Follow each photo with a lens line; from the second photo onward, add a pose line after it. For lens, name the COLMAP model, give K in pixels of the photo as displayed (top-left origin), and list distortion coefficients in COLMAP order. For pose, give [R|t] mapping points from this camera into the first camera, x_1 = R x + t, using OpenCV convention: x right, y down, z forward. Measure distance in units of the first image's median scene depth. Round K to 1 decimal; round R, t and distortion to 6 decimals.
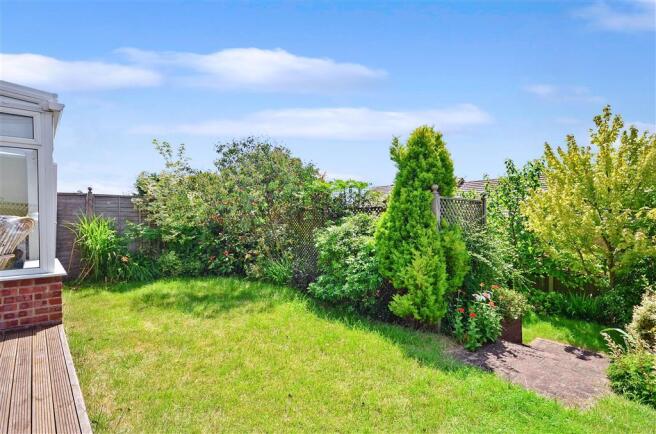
lens RADIAL K [[310.5, 0, 328.0], [0, 310.5, 217.0], [0, 0, 1]] dist [0.000477, 0.000290]
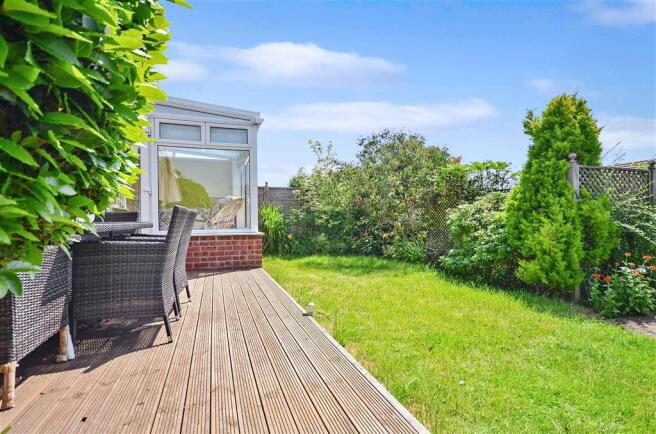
lens RADIAL K [[318.9, 0, 328.0], [0, 318.9, 217.0], [0, 0, 1]] dist [0.010128, 0.000452]
pose [[0.908025, 0.003810, -0.418898, 0.054273], [0.001374, 0.999926, 0.012073, 0.065735], [0.418913, -0.011538, 0.907953, -0.193715]]
